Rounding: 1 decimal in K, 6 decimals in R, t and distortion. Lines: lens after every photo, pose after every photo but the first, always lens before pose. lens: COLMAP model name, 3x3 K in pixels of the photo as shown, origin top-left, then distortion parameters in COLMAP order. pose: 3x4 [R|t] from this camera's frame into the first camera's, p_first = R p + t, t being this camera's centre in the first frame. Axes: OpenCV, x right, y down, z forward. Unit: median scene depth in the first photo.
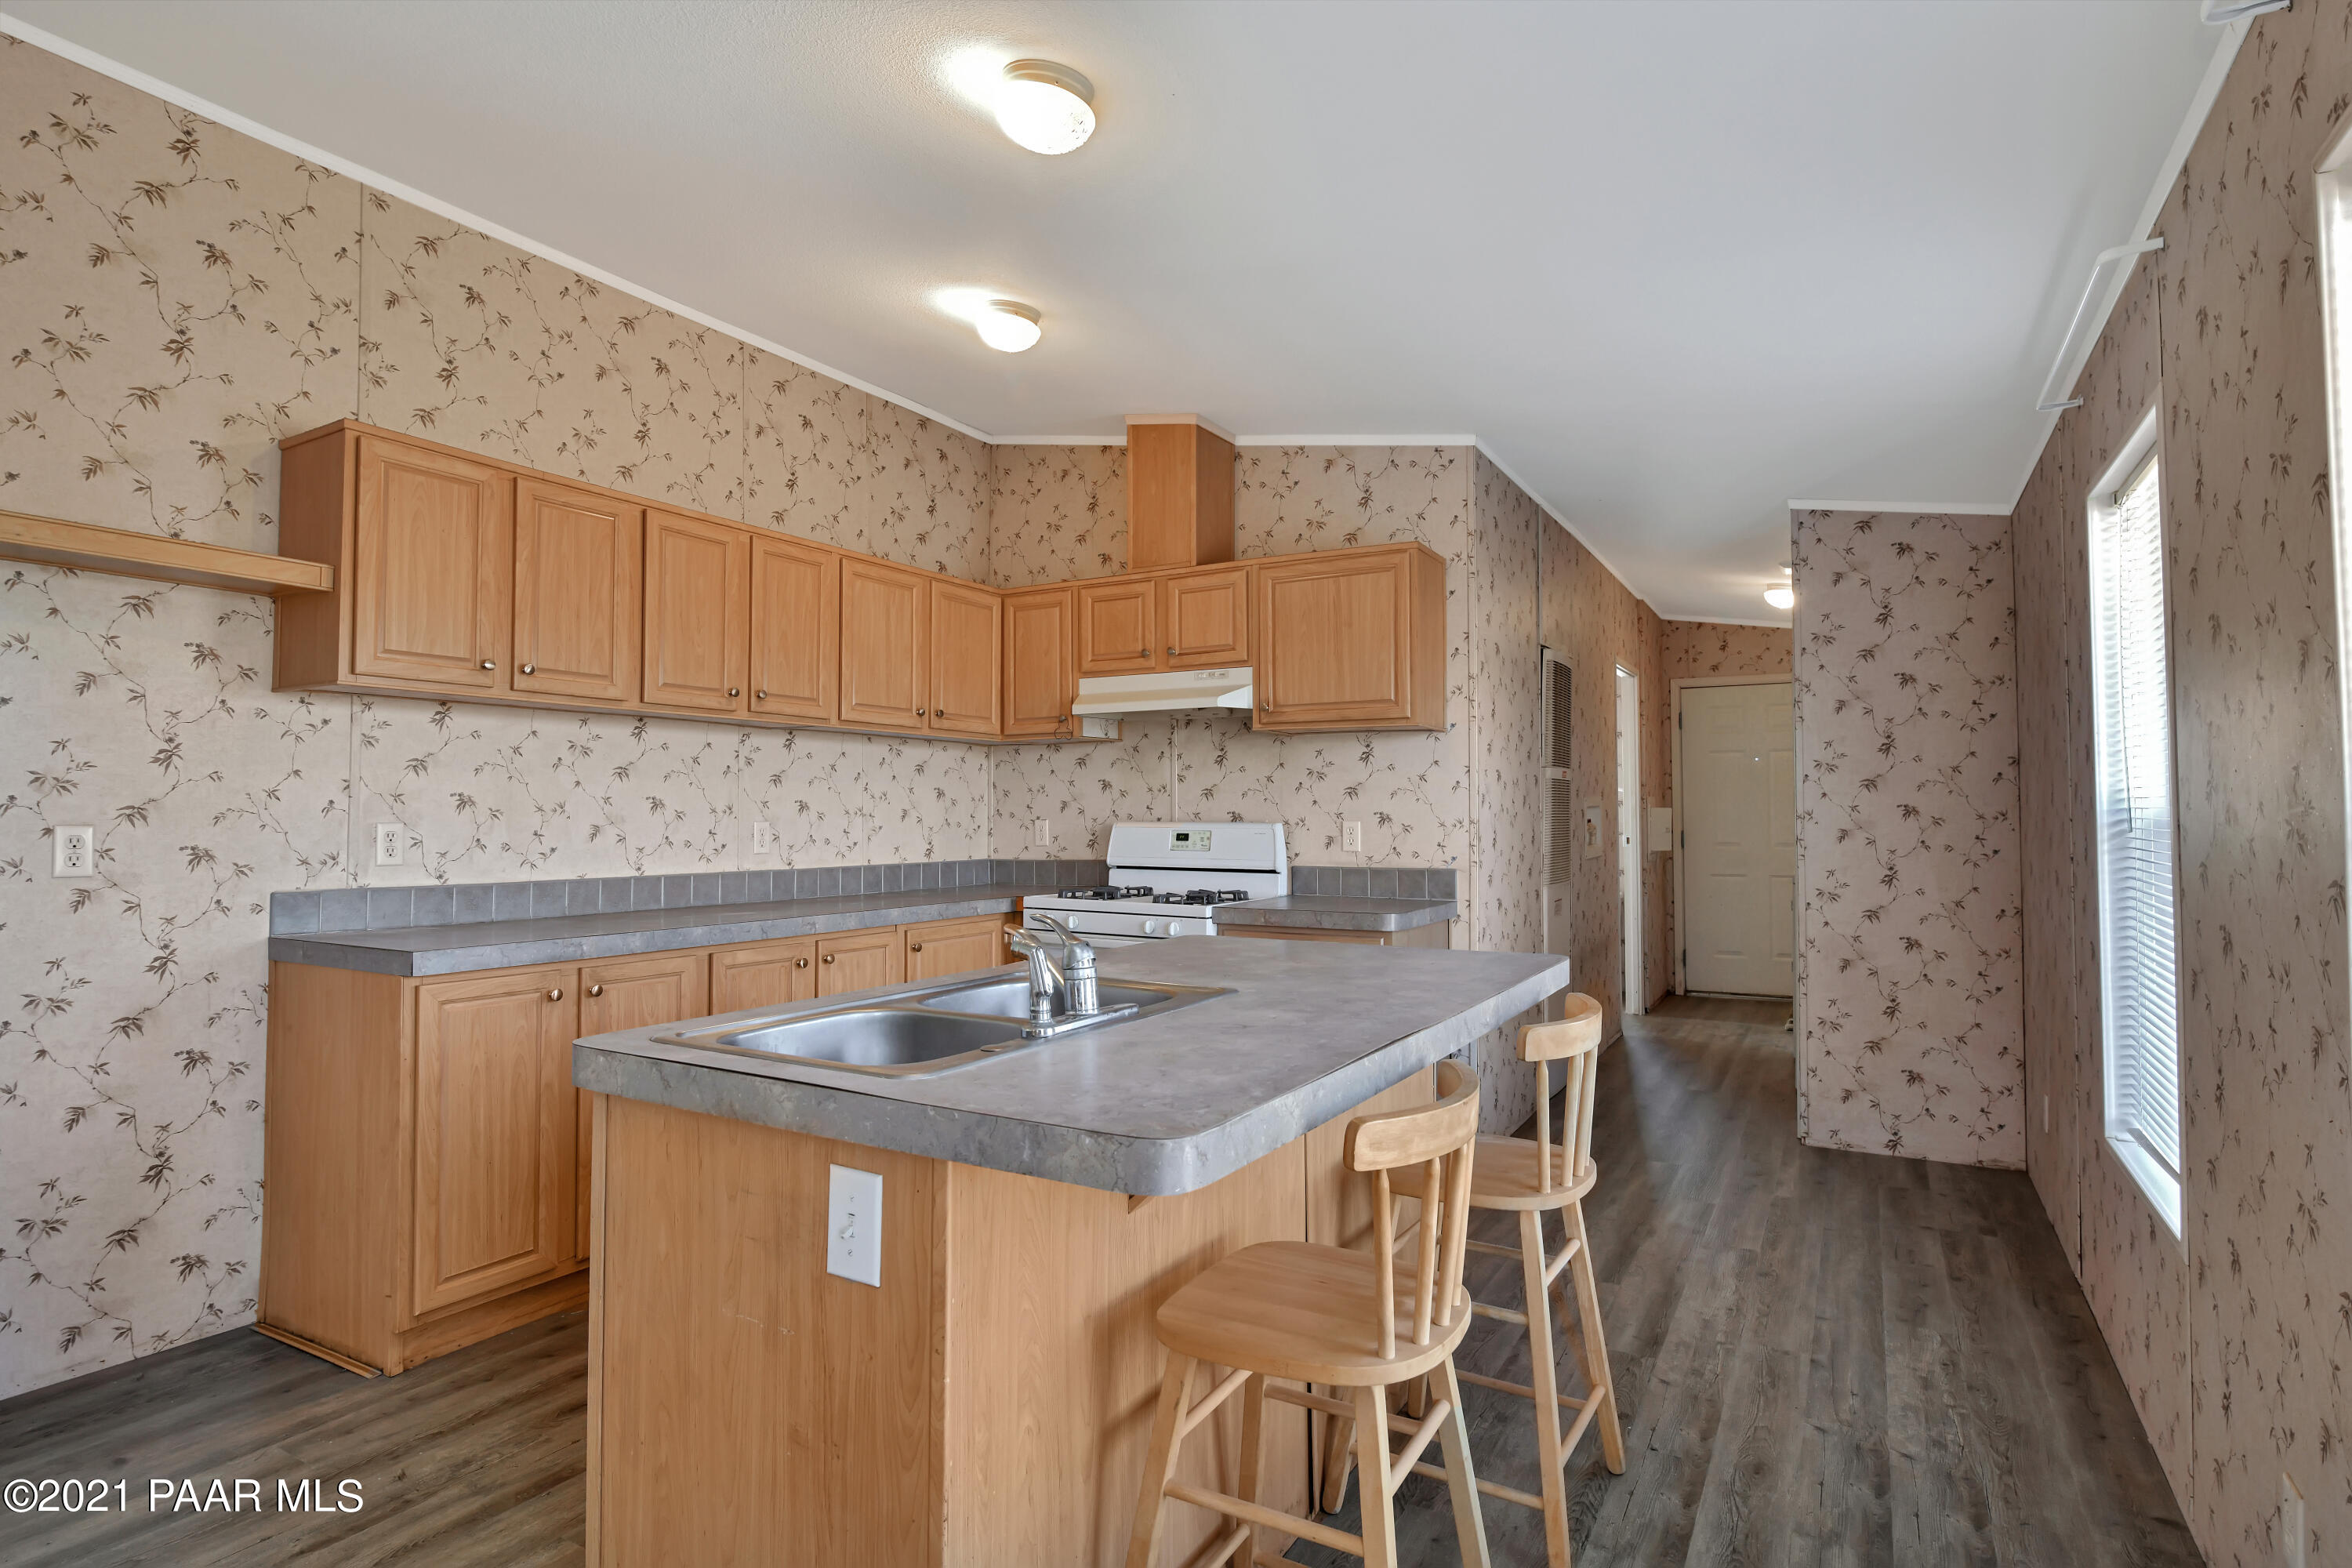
lens RADIAL K [[1213.2, 0, 1172.6], [0, 1213.2, 783.8], [0, 0, 1]] dist [-0.004120, 0.000318]
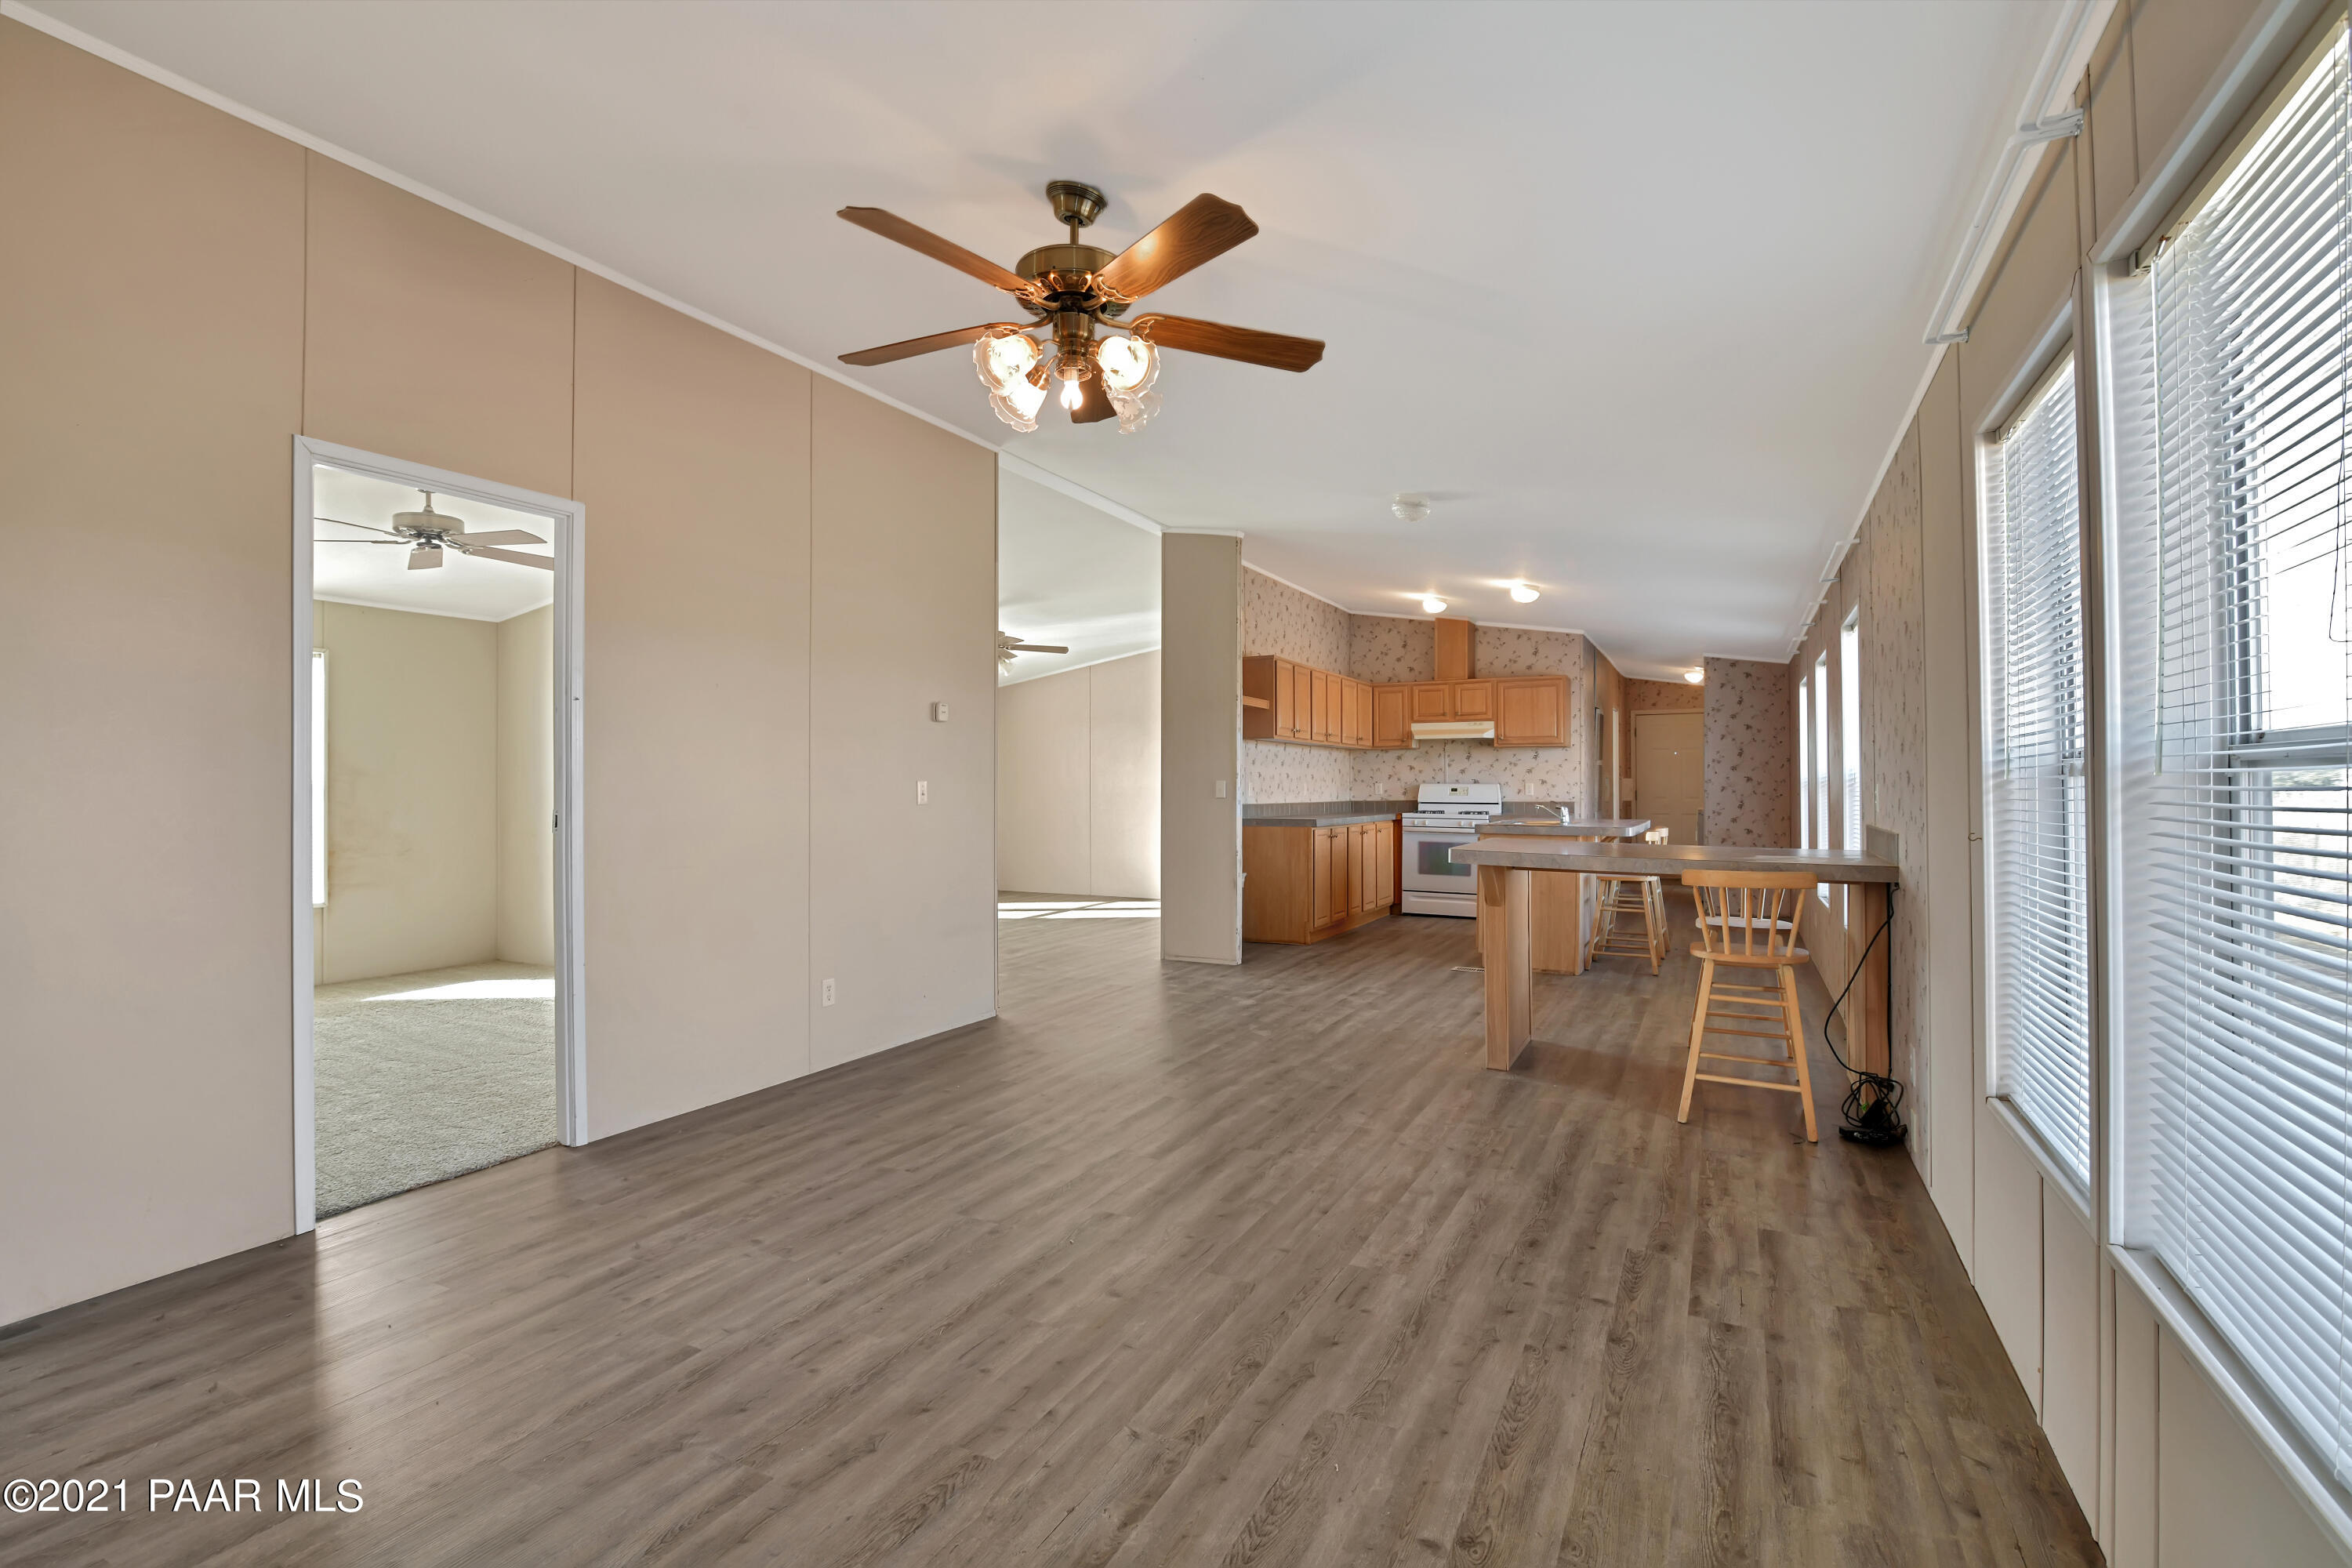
lens RADIAL K [[1107.8, 0, 1177.6], [0, 1107.8, 779.0], [0, 0, 1]] dist [0.000683, -0.000128]
pose [[0.998787, 0.001493, 0.049211, -0.667568], [-0.002432, 0.999816, 0.019026, -0.018304], [-0.049173, -0.019123, 0.998607, -1.198713]]
